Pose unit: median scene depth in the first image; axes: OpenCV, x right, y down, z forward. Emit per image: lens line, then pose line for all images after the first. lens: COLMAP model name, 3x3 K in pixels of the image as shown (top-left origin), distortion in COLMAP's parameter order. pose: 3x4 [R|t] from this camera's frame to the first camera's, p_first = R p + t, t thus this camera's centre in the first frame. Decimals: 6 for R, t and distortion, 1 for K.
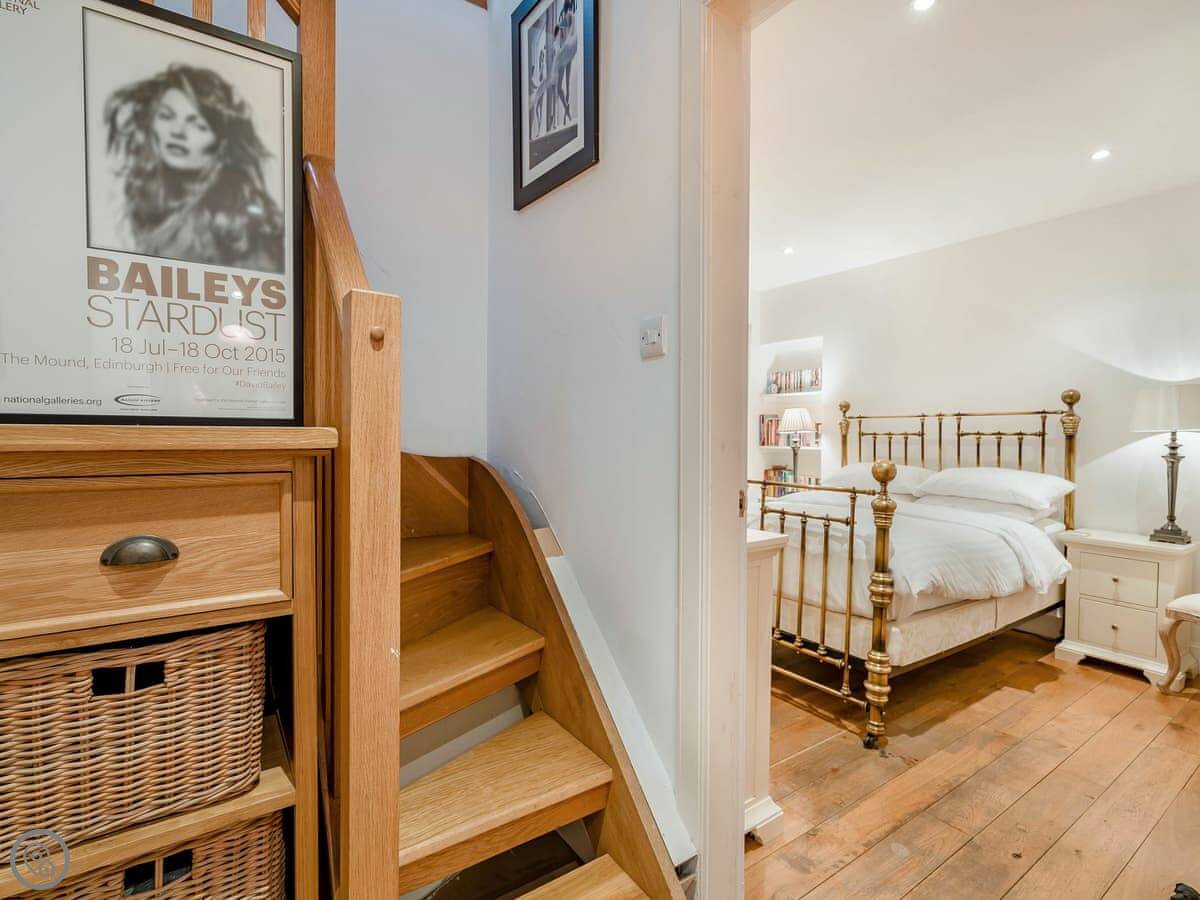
lens RADIAL K [[551.4, 0, 600.0], [0, 551.4, 450.0], [0, 0, 1]] dist [0.002753, 0.000645]
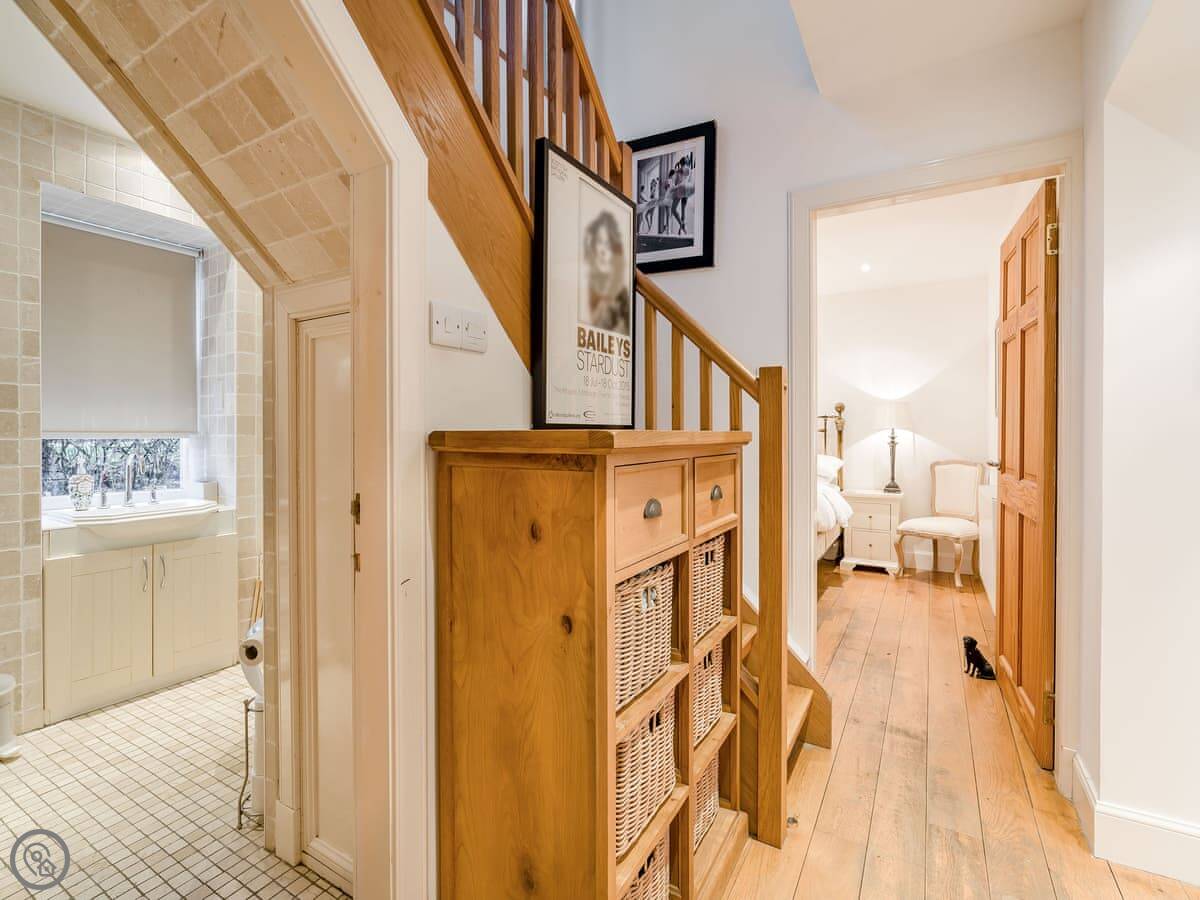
lens RADIAL K [[545.0, 0, 584.0], [0, 545.0, 440.3], [0, 0, 1]] dist [-0.000440, 0.000467]
pose [[0.911789, -0.014439, 0.410404, -0.566045], [0.020263, 0.999746, -0.009843, 0.000284], [-0.410158, 0.017290, 0.911851, -0.168295]]
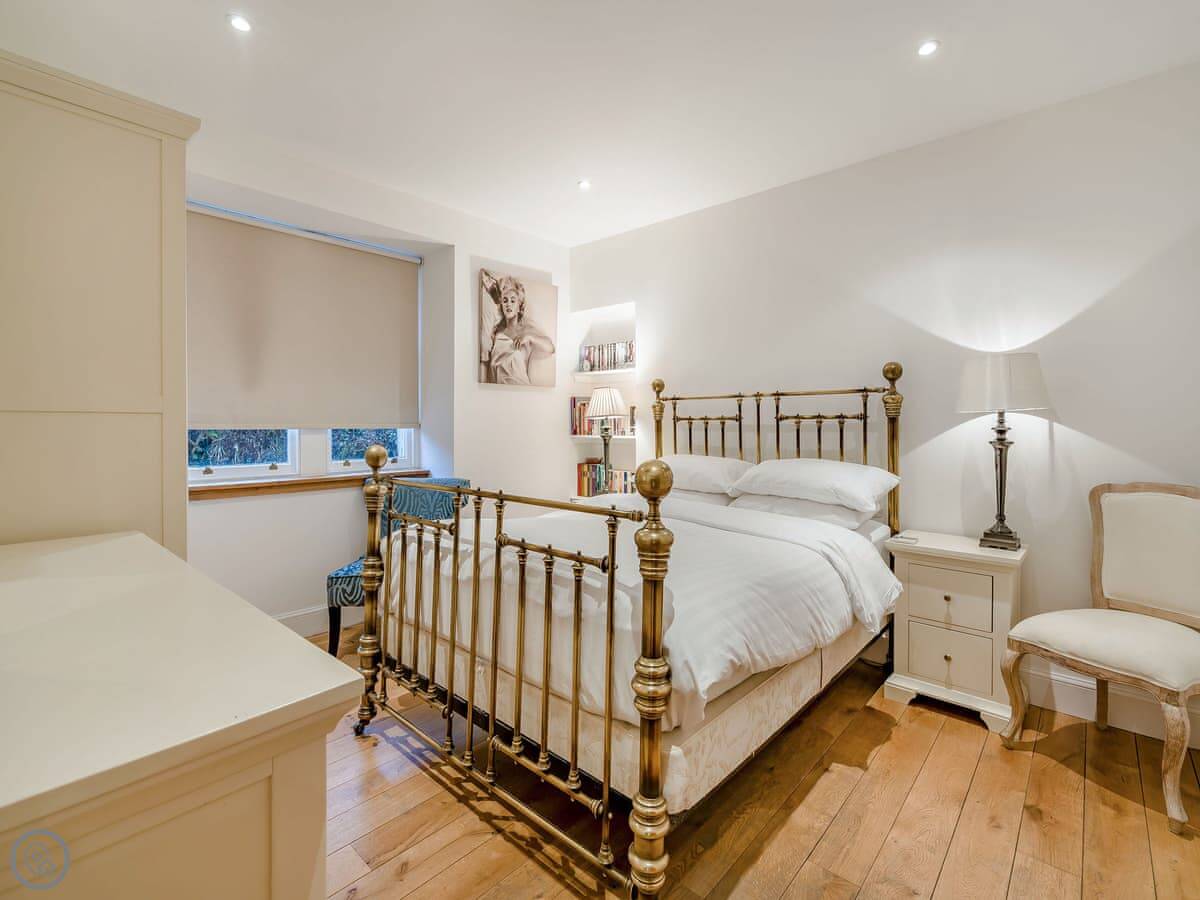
lens RADIAL K [[507.6, 0, 643.5], [0, 507.6, 435.4], [0, 0, 1]] dist [0.001173, 0.000304]
pose [[0.955812, -0.016531, 0.293515, 0.315592], [0.017463, 0.999847, -0.000556, -0.007445], [-0.293461, 0.005657, 0.955954, 0.446566]]
